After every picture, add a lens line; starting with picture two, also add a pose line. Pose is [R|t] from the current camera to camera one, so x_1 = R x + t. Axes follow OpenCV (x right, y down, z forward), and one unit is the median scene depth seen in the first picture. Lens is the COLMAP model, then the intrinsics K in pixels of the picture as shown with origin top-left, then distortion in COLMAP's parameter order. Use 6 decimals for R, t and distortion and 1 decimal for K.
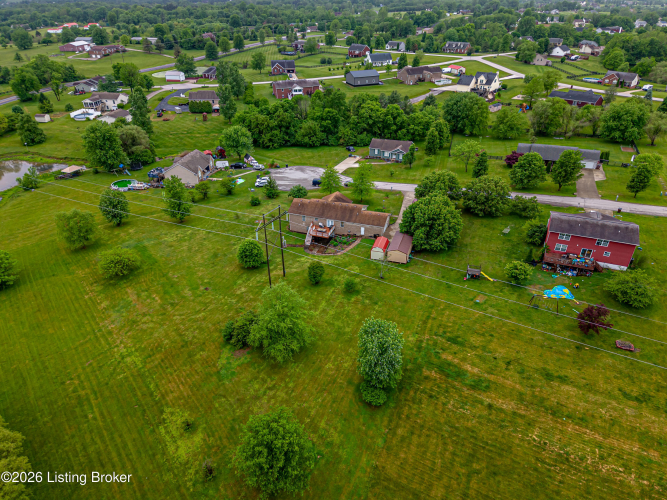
lens RADIAL K [[425.1, 0, 335.0], [0, 425.1, 251.2], [0, 0, 1]] dist [0.223336, -0.215916]
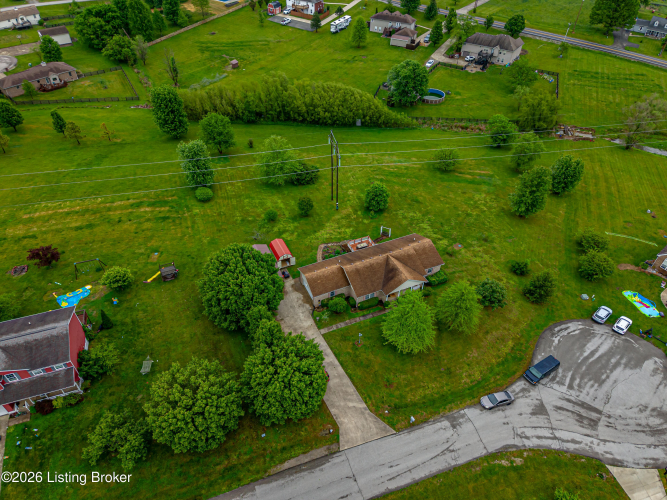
lens RADIAL K [[425.1, 0, 335.0], [0, 425.1, 251.2], [0, 0, 1]] dist [0.223336, -0.215916]
pose [[-0.724182, 0.456048, -0.517281, 0.267855], [-0.361082, 0.388303, 0.847845, -0.443501], [0.587520, 0.800775, -0.116531, 0.658866]]
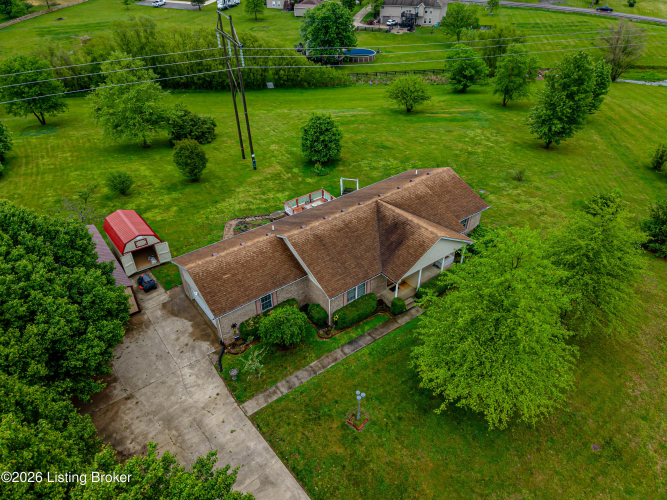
lens RADIAL K [[425.1, 0, 335.0], [0, 425.1, 251.2], [0, 0, 1]] dist [0.223336, -0.215916]
pose [[-0.555346, 0.498832, -0.665400, 0.154341], [-0.416665, 0.525554, 0.741743, -0.208196], [0.719709, 0.689173, -0.084019, 0.662093]]
